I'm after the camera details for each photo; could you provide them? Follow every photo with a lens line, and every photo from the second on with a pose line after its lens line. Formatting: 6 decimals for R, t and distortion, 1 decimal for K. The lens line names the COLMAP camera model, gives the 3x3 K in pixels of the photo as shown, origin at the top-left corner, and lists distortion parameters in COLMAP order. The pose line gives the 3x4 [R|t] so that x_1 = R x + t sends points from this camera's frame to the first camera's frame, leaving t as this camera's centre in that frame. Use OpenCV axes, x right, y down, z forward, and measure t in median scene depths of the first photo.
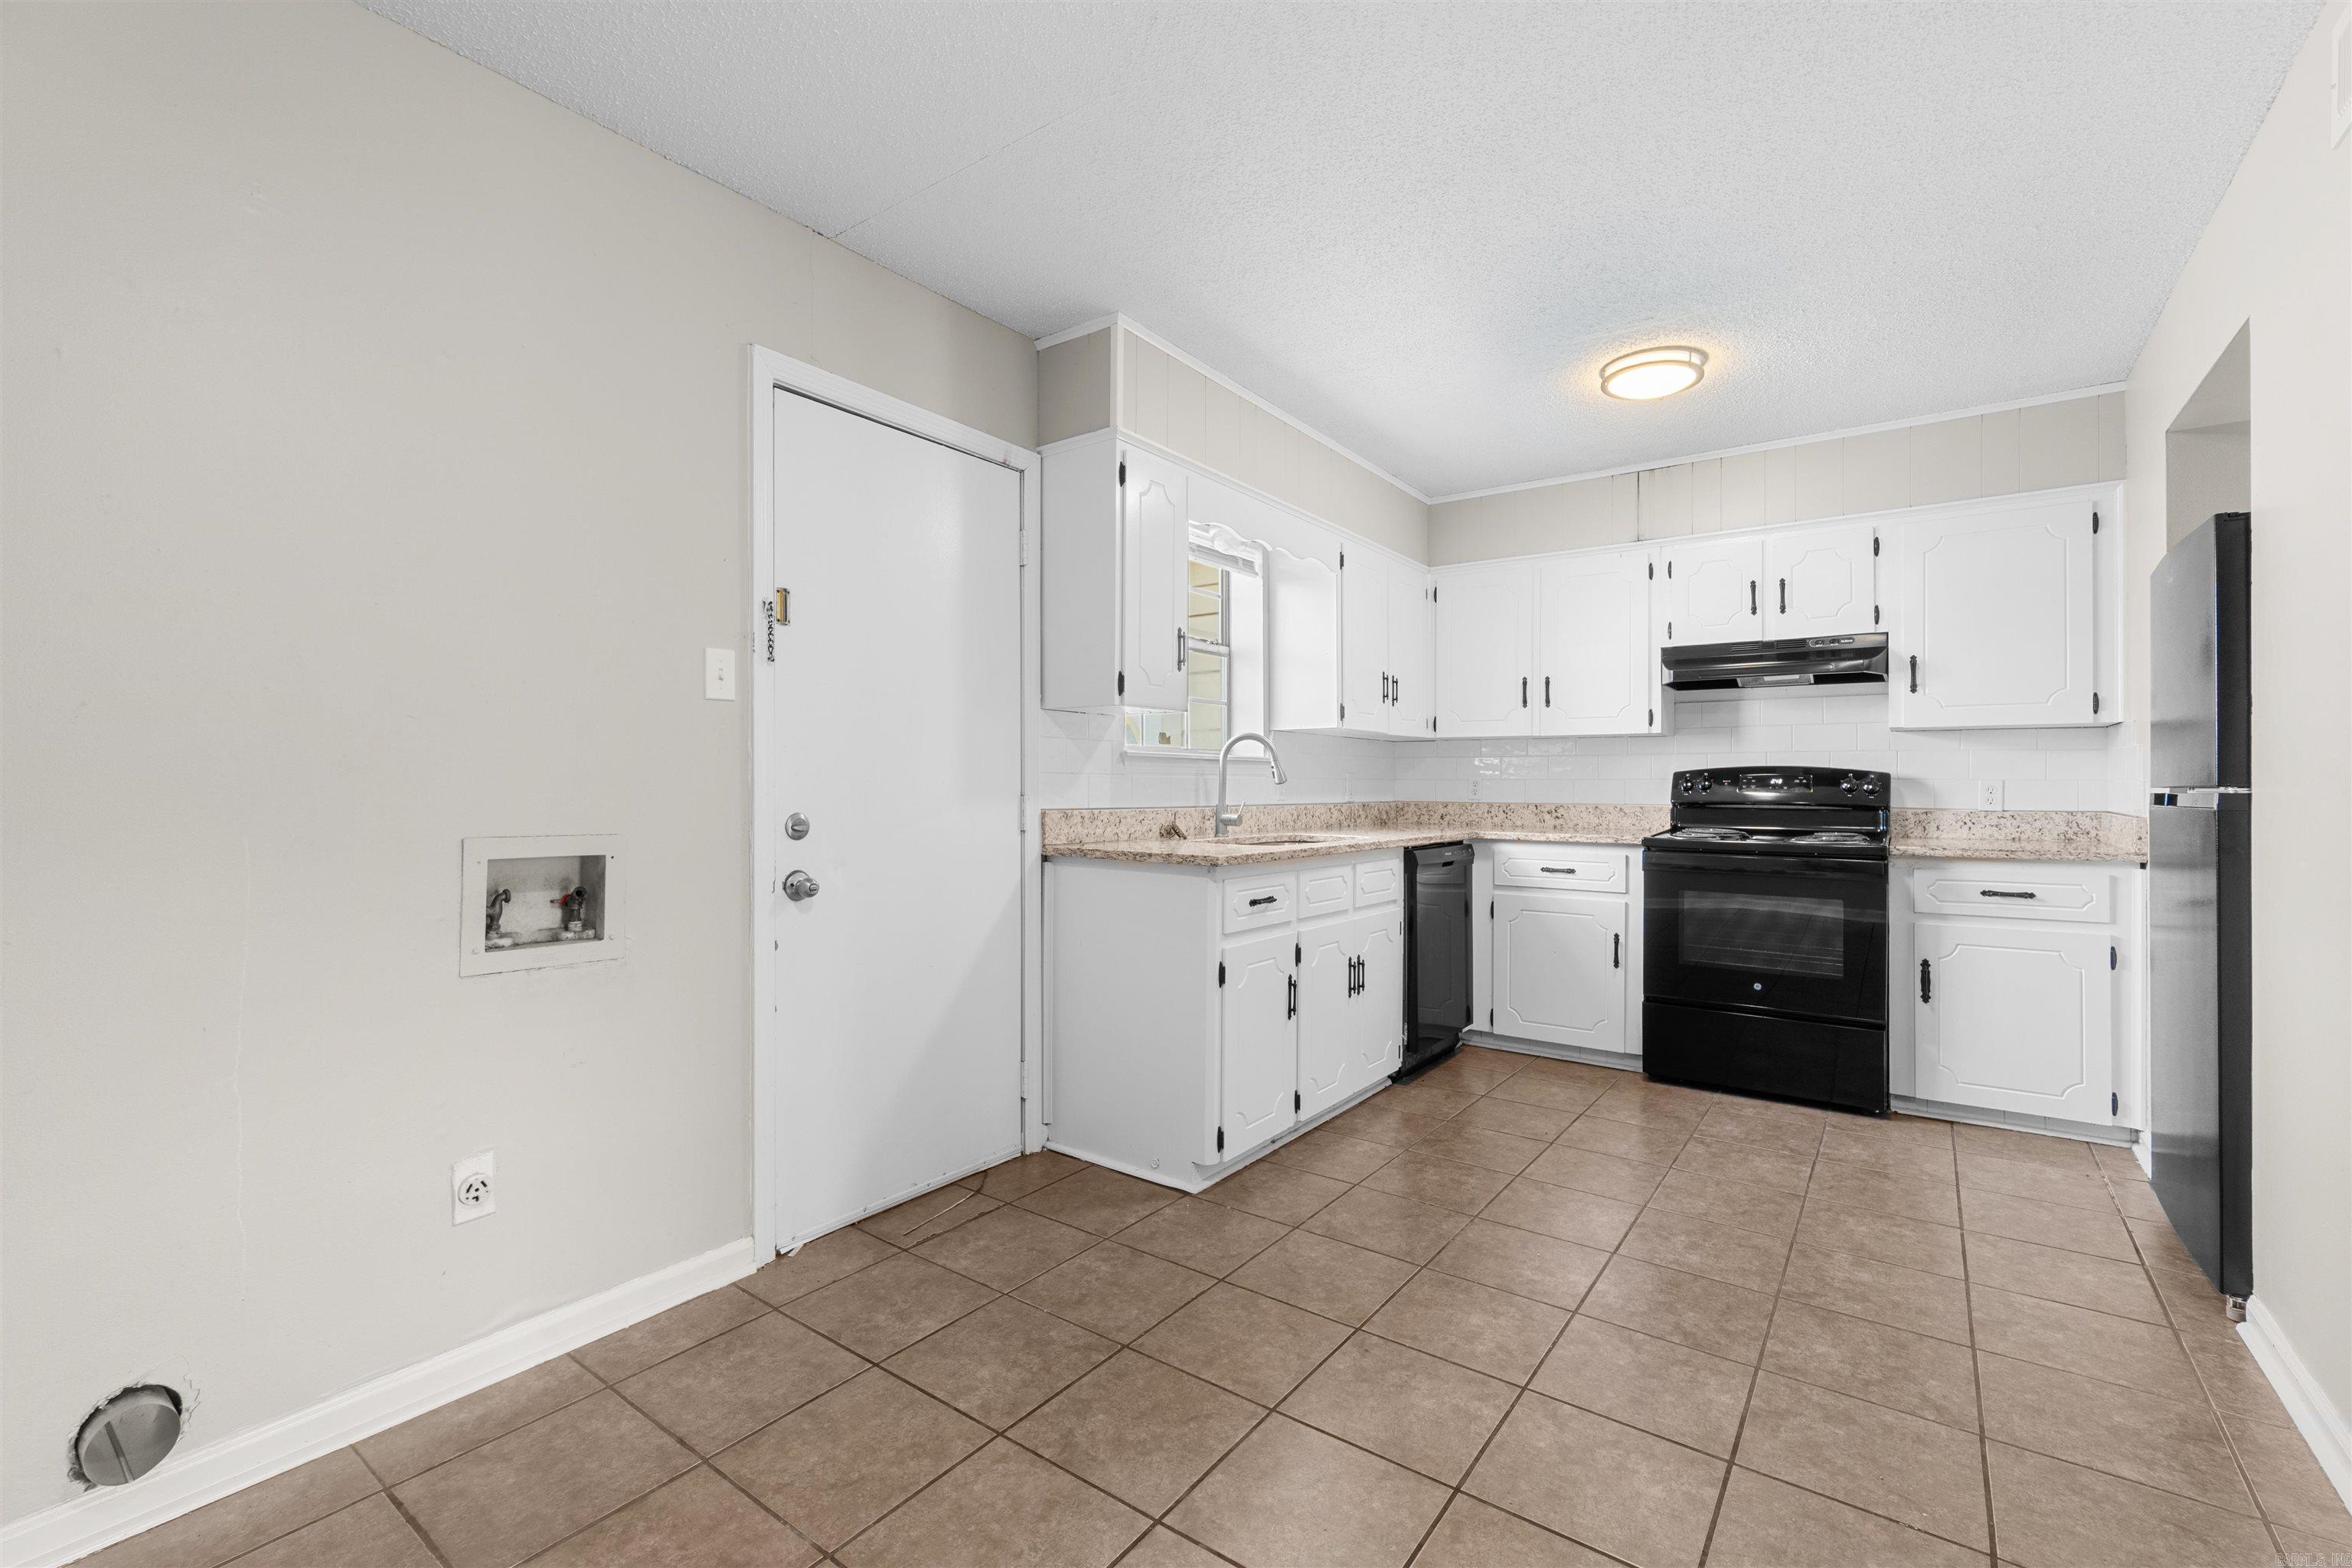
lens RADIAL K [[1015.3, 0, 1195.9], [0, 1015.3, 785.0], [0, 0, 1]] dist [-0.004762, 0.002737]
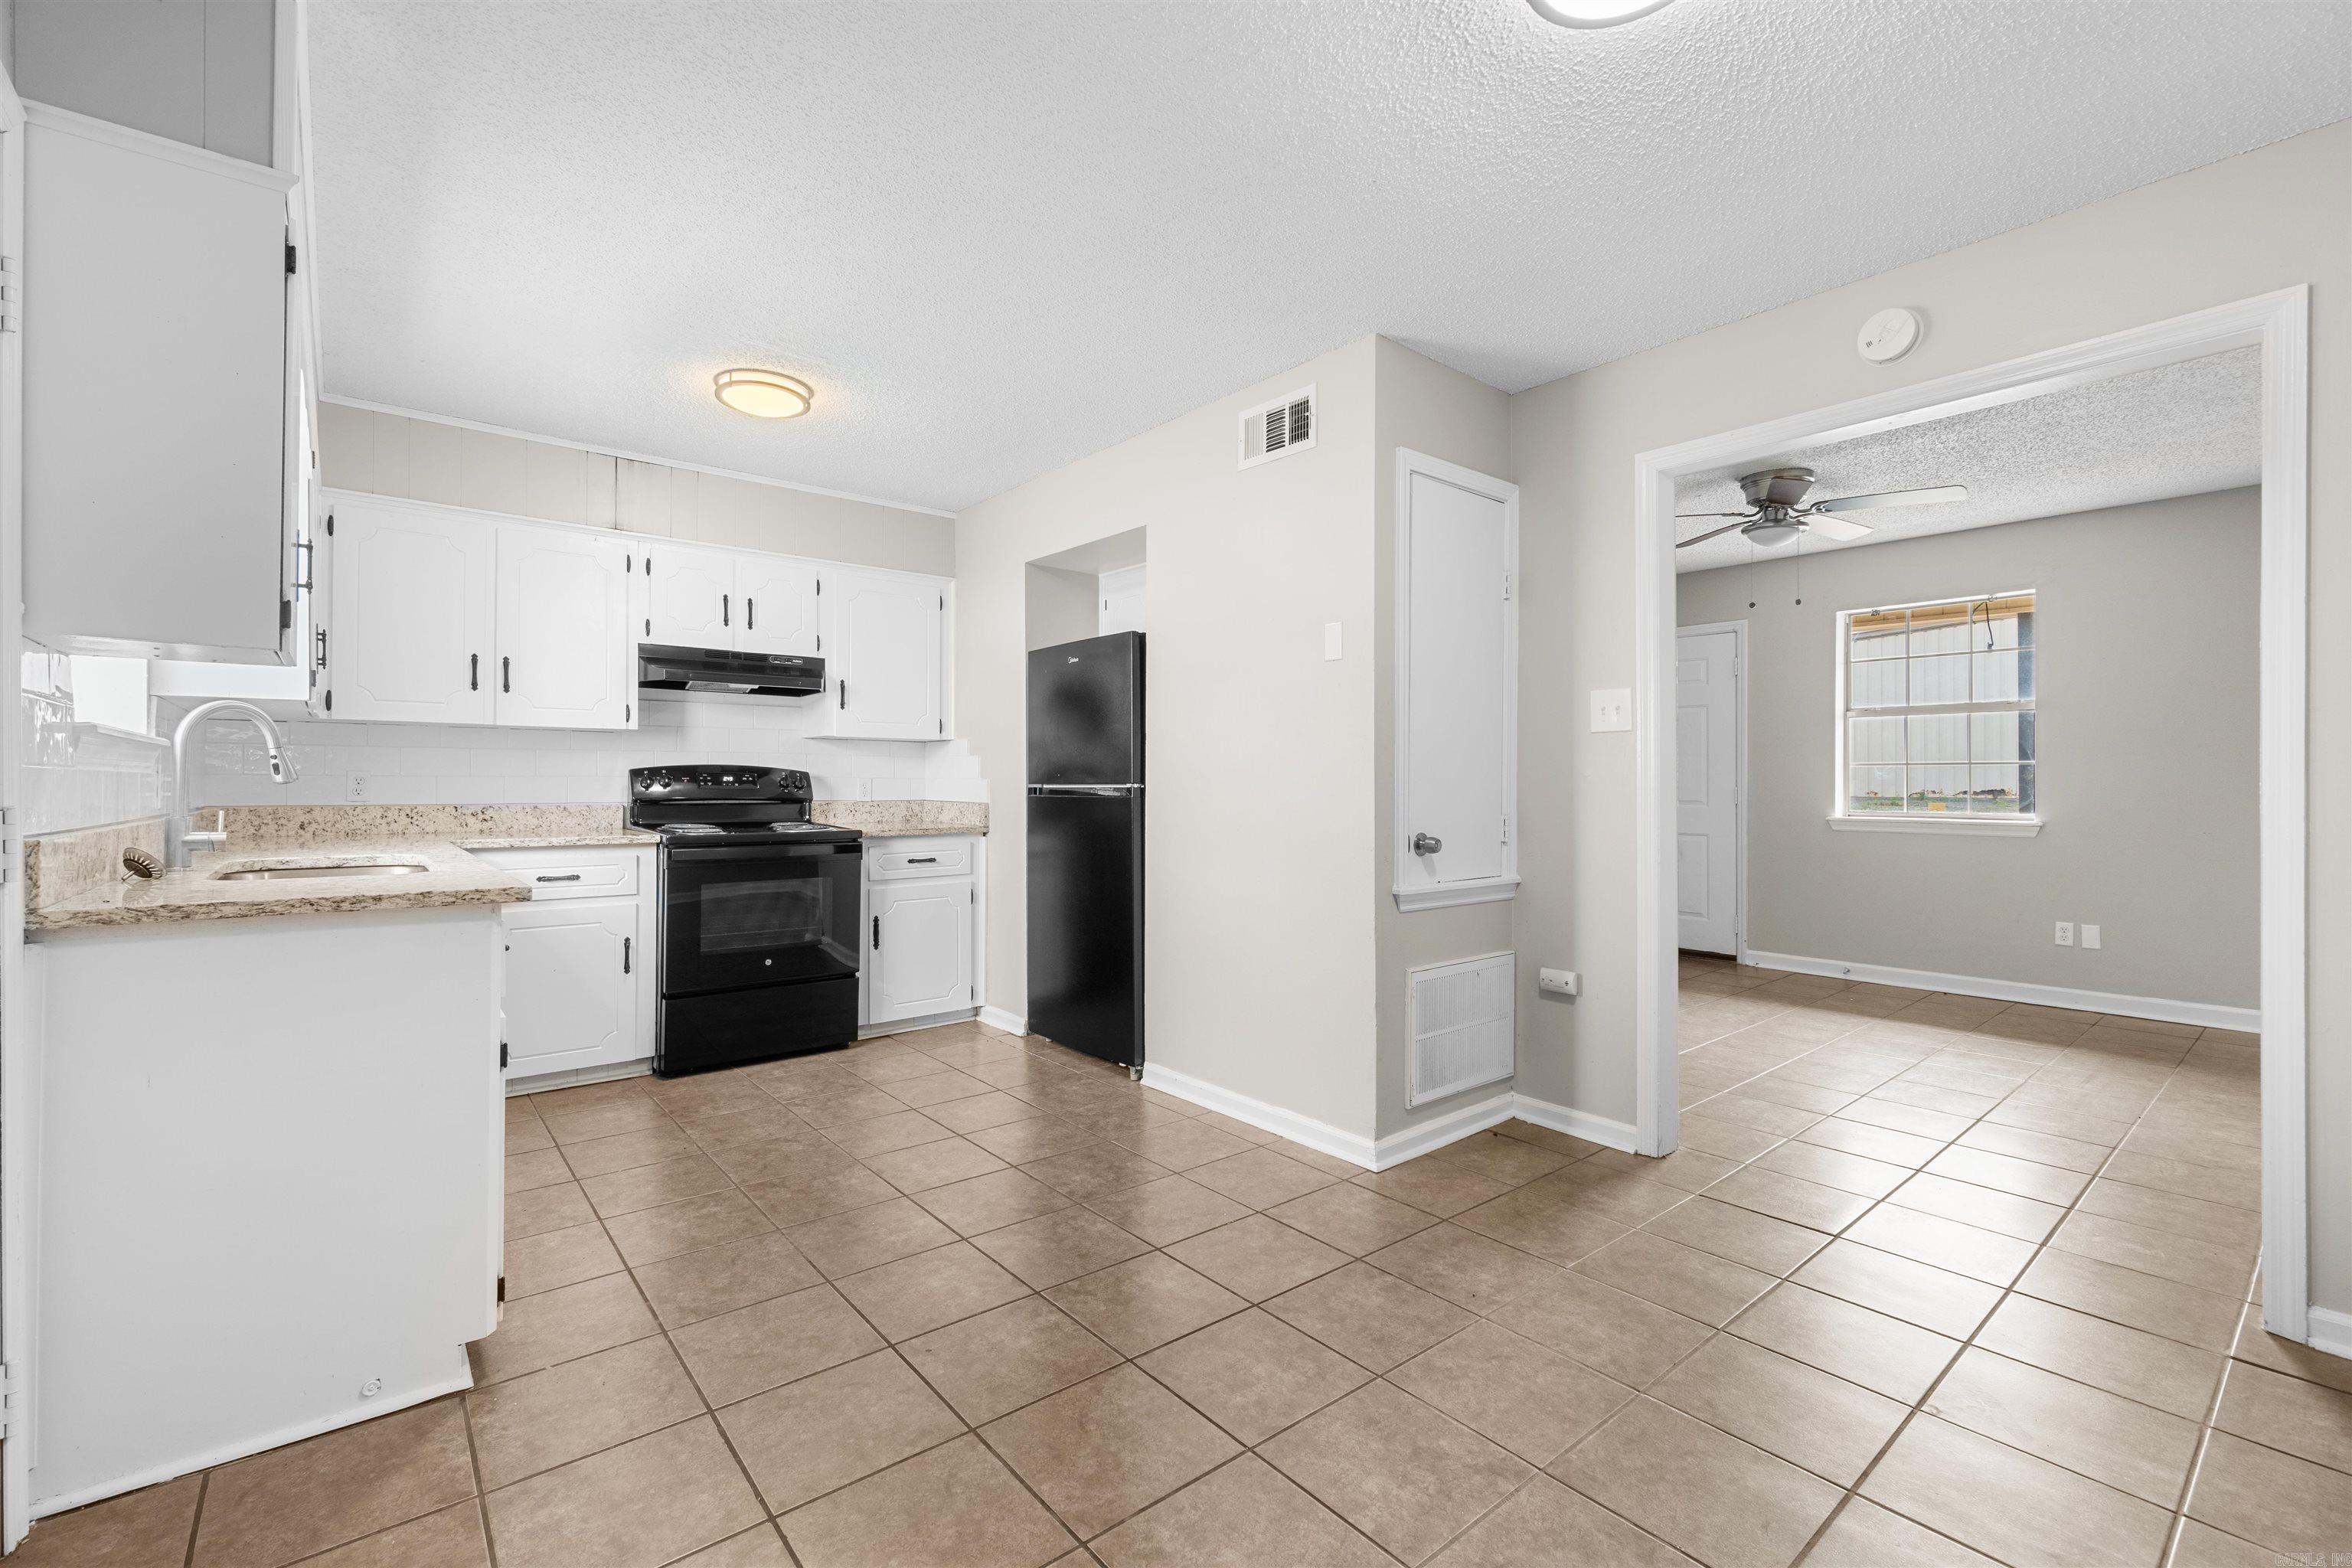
lens RADIAL K [[1015.3, 0, 1139.3], [0, 1015.3, 795.3], [0, 0, 1]] dist [-0.004762, 0.002737]
pose [[0.261096, -0.013291, 0.965221, -0.406792], [0.000378, 0.999907, 0.013666, -0.001004], [-0.965313, -0.003203, 0.261077, 0.301445]]
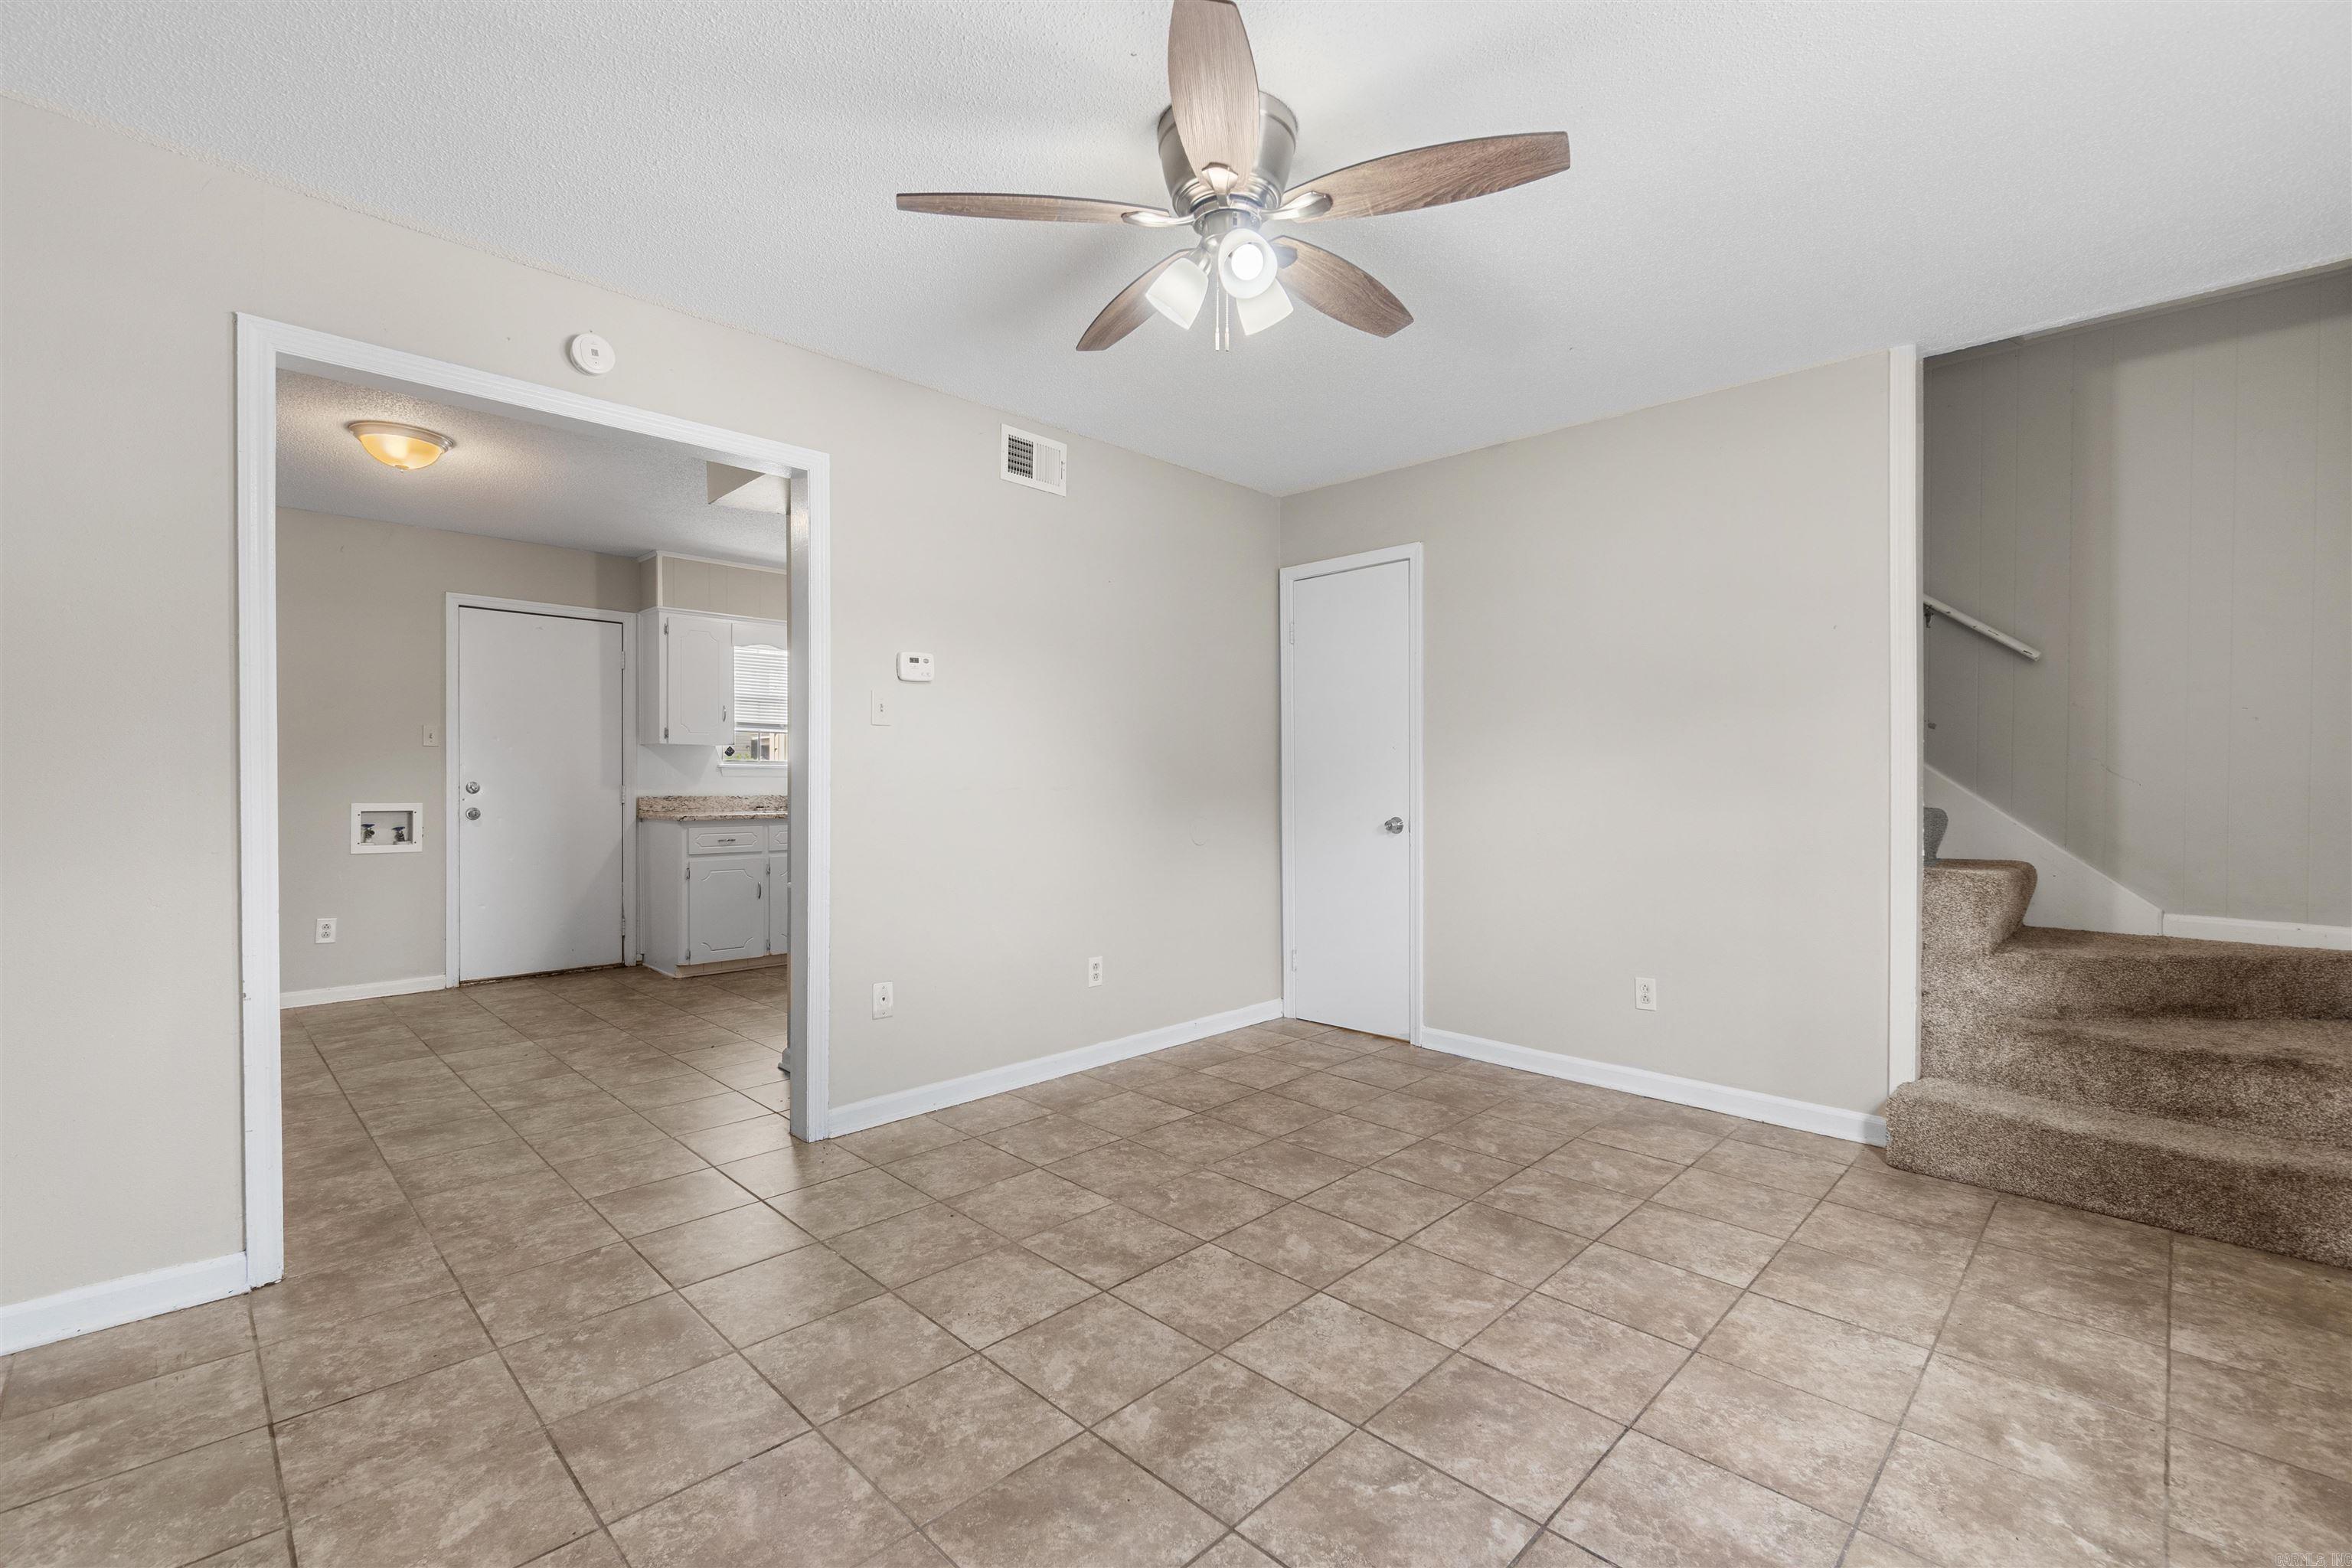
lens RADIAL K [[1015.3, 0, 1192.0], [0, 1015.3, 775.7], [0, 0, 1]] dist [-0.004762, 0.002737]
pose [[0.991091, -0.002561, -0.133160, 0.543768], [0.000997, 0.999930, -0.011805, 0.013301], [0.133181, 0.011567, 0.991024, -0.388493]]
